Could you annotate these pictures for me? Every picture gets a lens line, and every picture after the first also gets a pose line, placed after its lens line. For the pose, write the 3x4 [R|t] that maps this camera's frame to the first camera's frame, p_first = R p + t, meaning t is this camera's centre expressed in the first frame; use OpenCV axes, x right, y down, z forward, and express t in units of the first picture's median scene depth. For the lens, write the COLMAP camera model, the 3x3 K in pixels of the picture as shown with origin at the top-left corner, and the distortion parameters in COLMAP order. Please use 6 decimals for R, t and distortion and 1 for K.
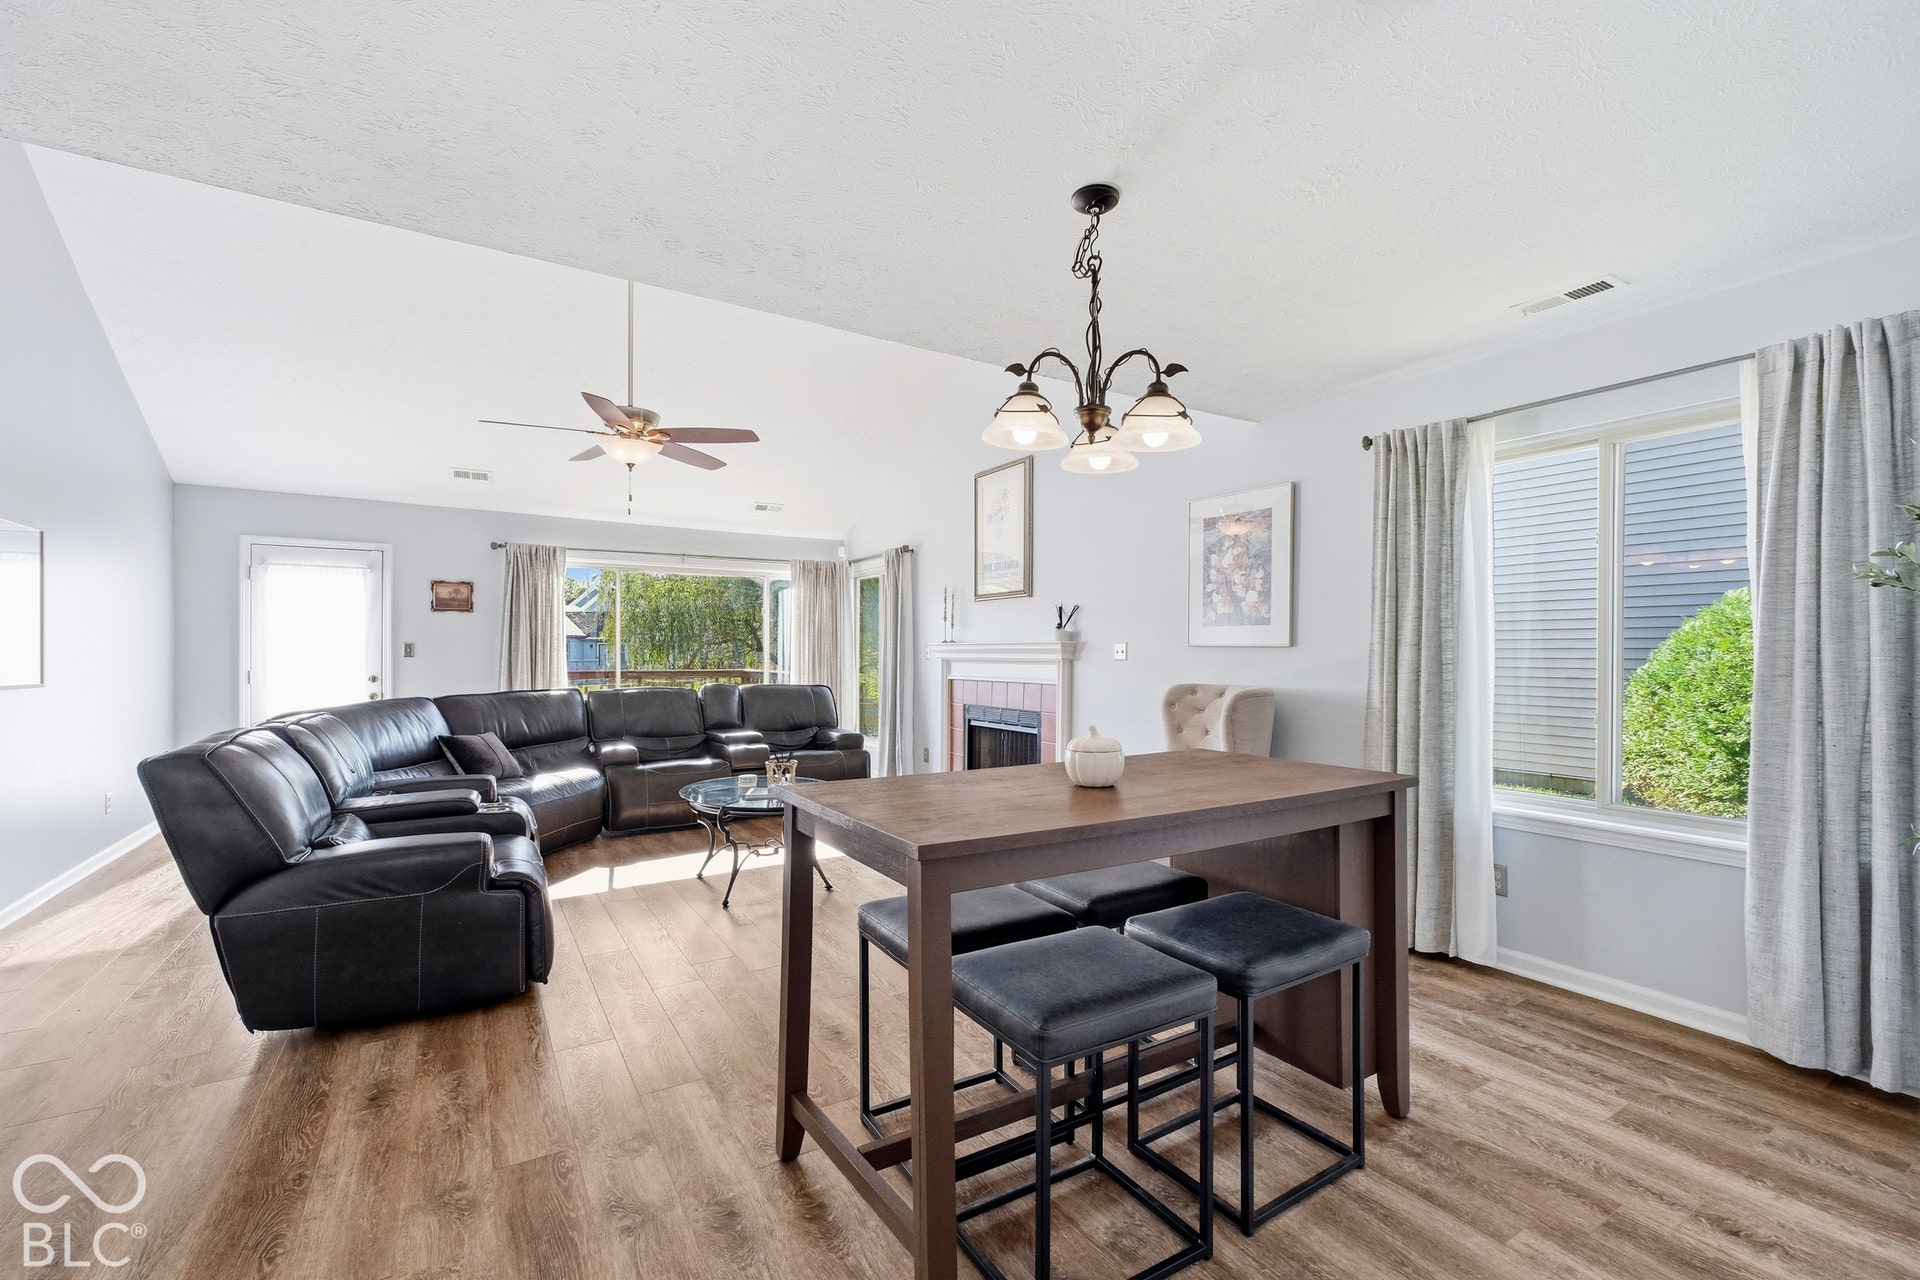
lens RADIAL K [[815.9, 0, 961.1], [0, 815.9, 651.9], [0, 0, 1]] dist [-0.001768, 0.000137]
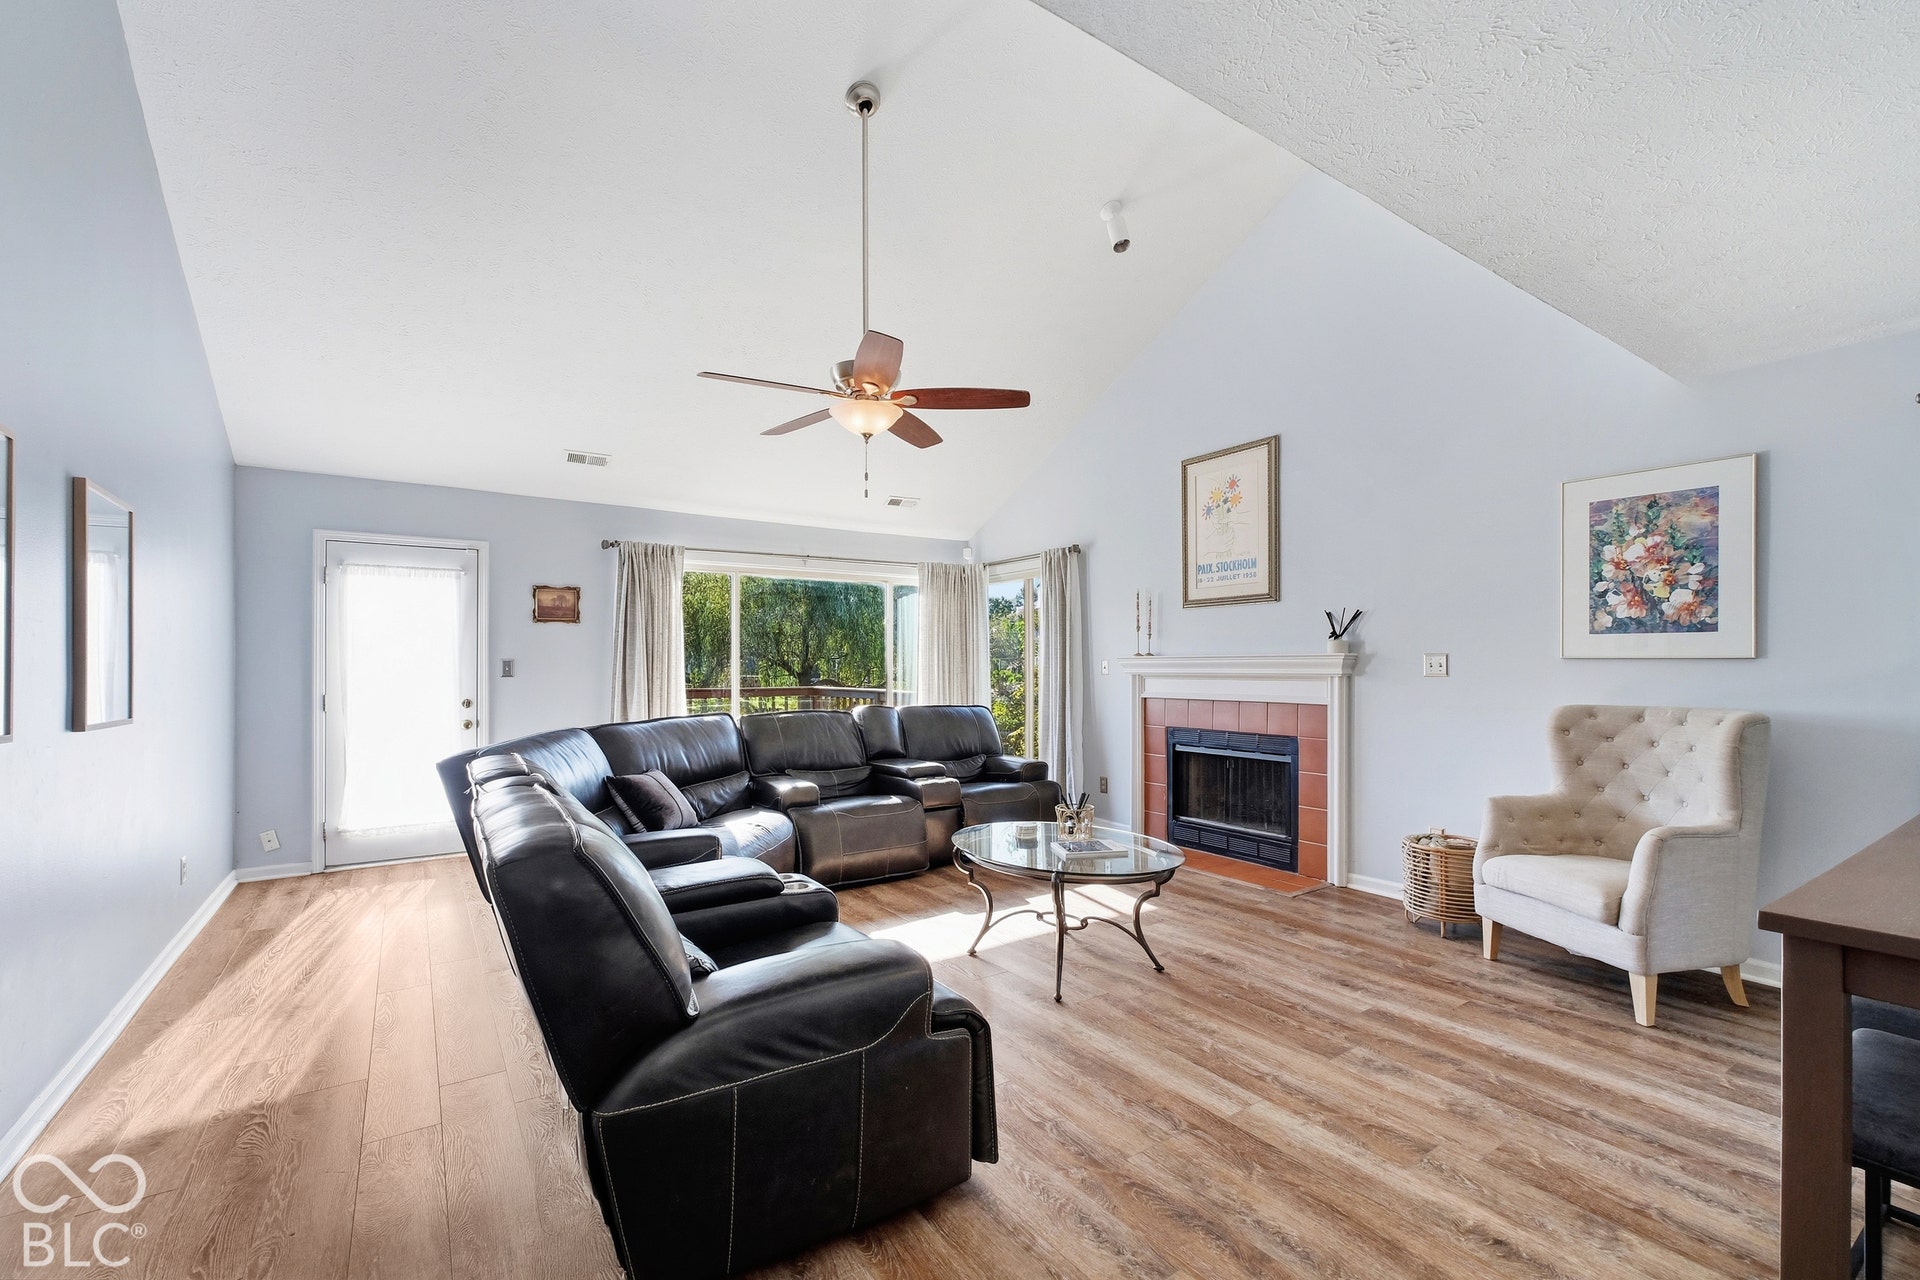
lens RADIAL K [[815.9, 0, 961.6], [0, 815.9, 662.5], [0, 0, 1]] dist [-0.001768, 0.000137]
pose [[0.999109, -0.005679, 0.041814, -0.315115], [0.005786, 0.999980, -0.002443, -0.003940], [-0.041799, 0.002683, 0.999122, 0.180532]]
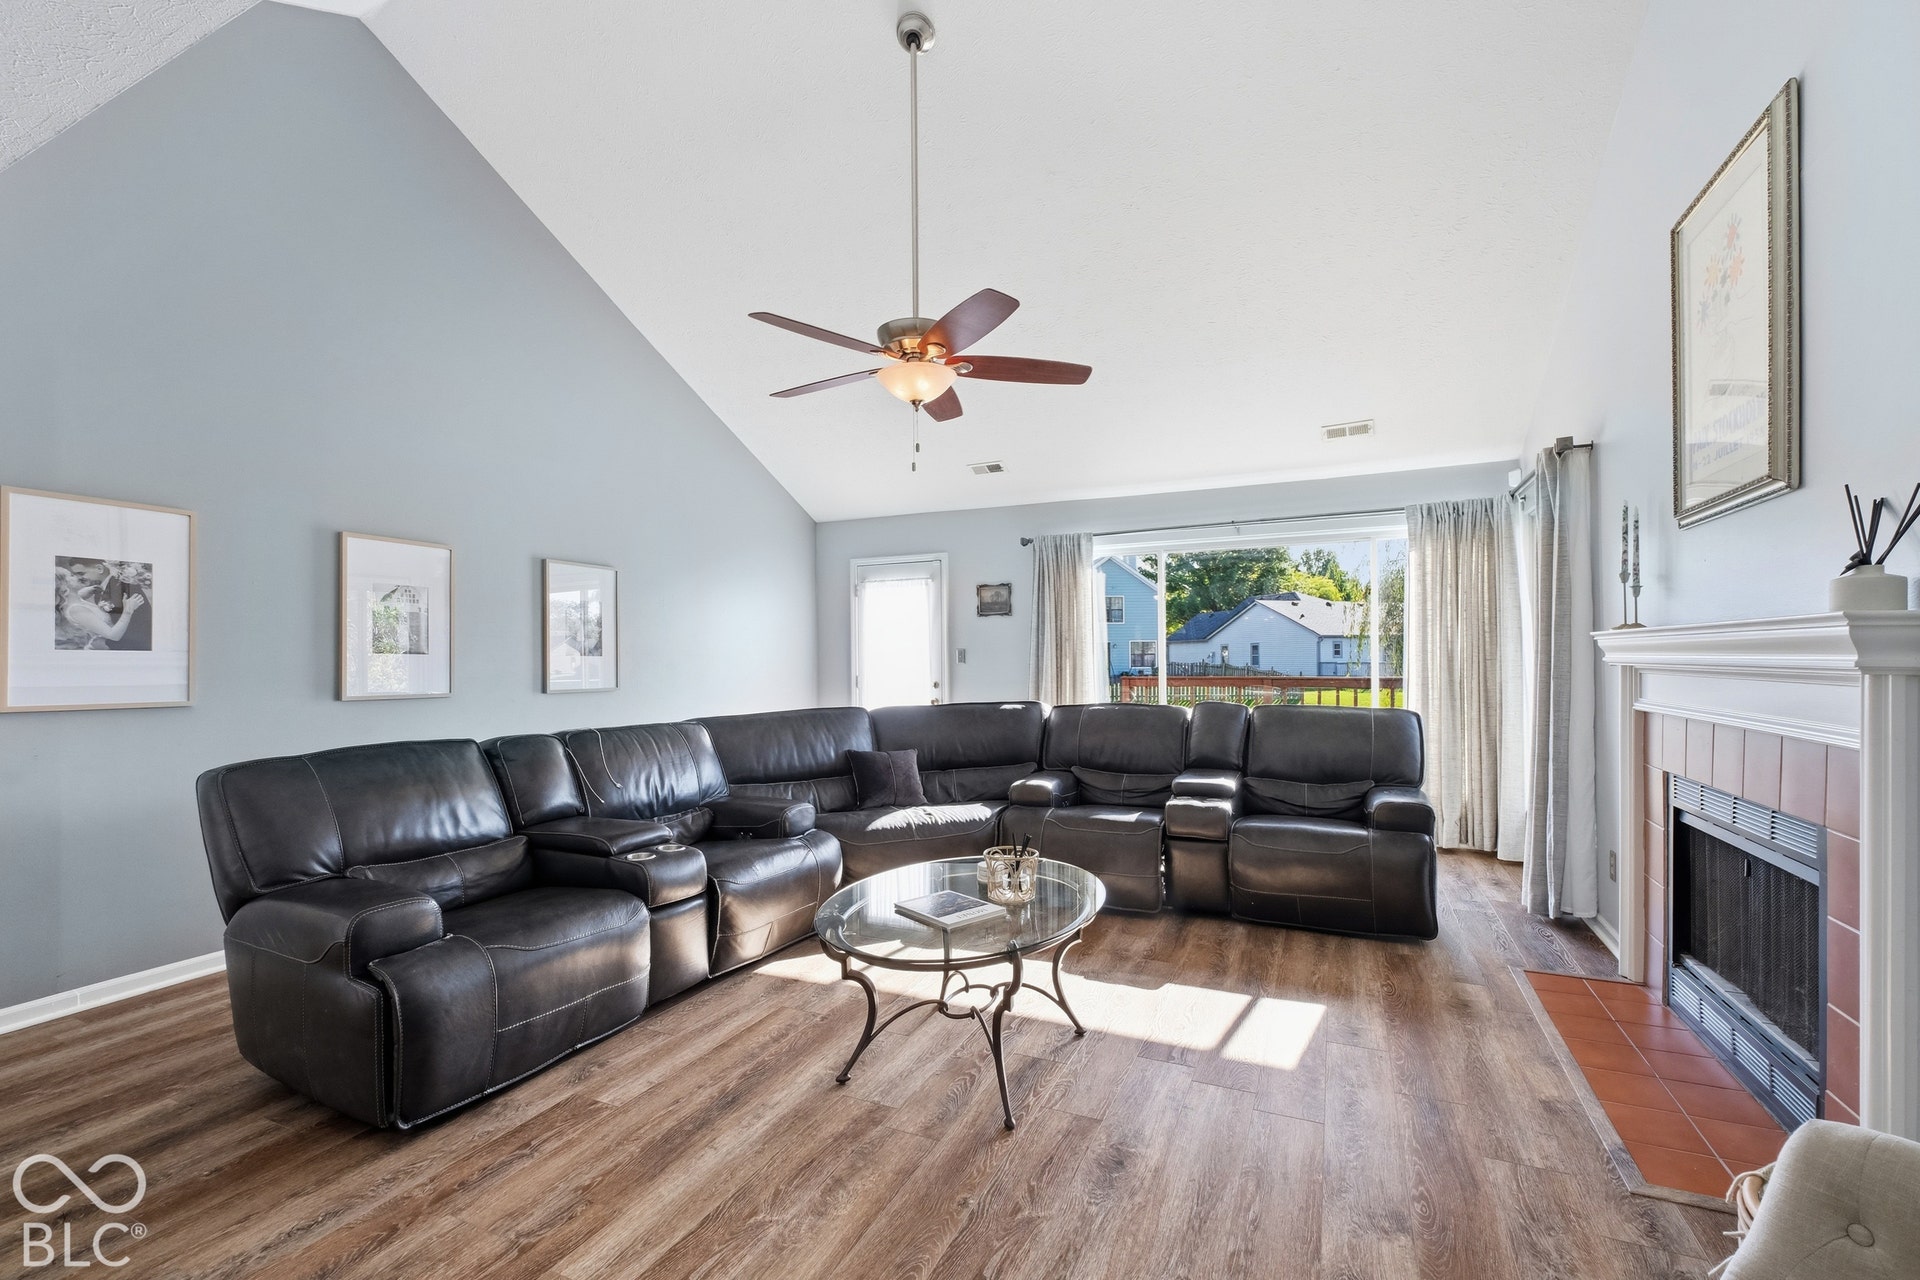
lens RADIAL K [[815.9, 0, 955.6], [0, 815.9, 657.7], [0, 0, 1]] dist [-0.001768, 0.000137]
pose [[0.547932, -0.008083, -0.836484, 0.201059], [0.014104, 0.999900, -0.000424, -0.000361], [0.836404, -0.011566, 0.547991, 0.570960]]
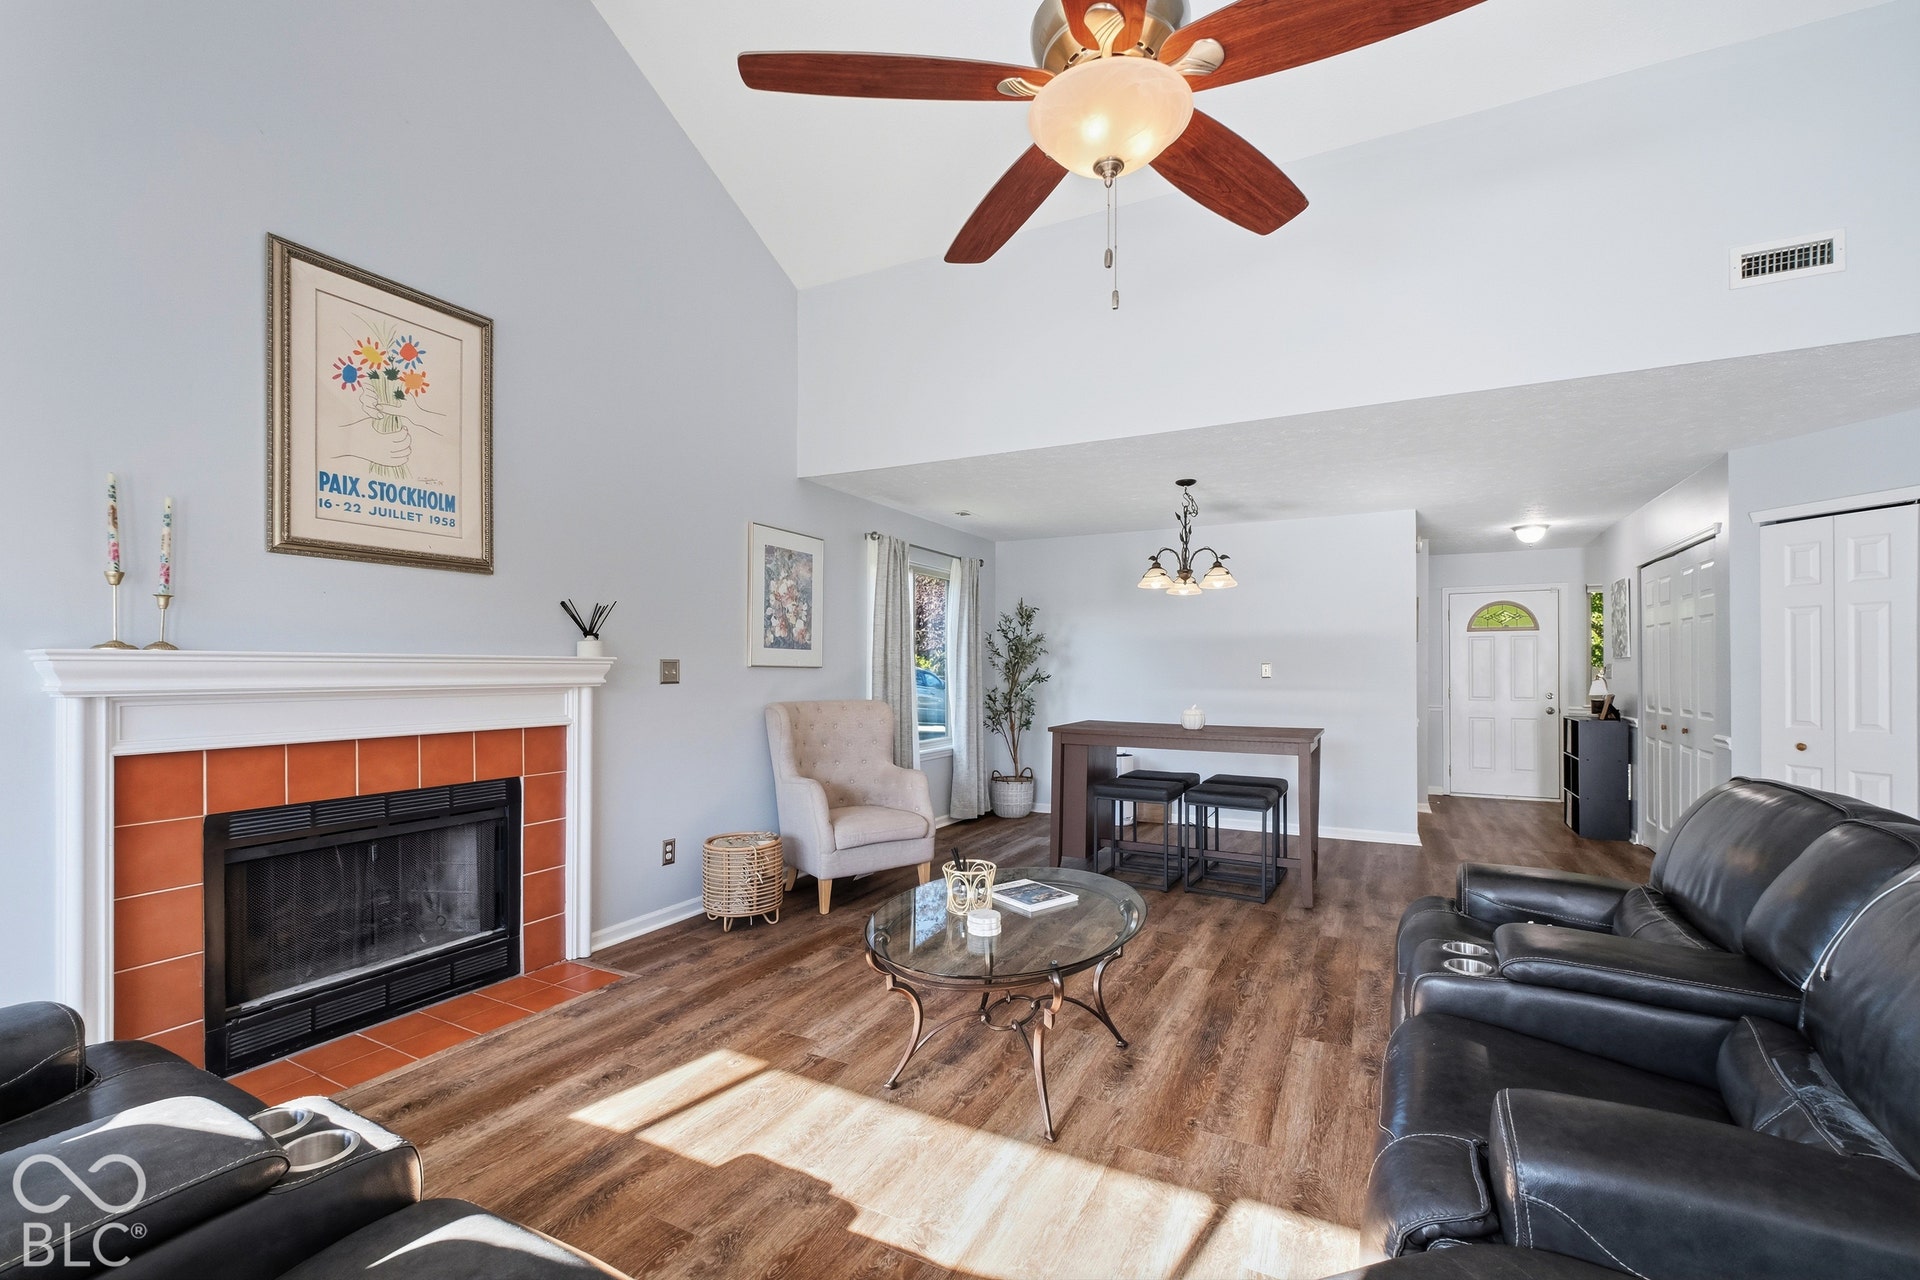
lens RADIAL K [[815.9, 0, 960.7], [0, 815.9, 662.7], [0, 0, 1]] dist [-0.001768, 0.000137]
pose [[-0.510386, 0.000590, 0.859945, -0.624587], [-0.006730, 0.999966, -0.004680, -0.007557], [-0.859919, -0.008176, -0.510365, 1.130586]]
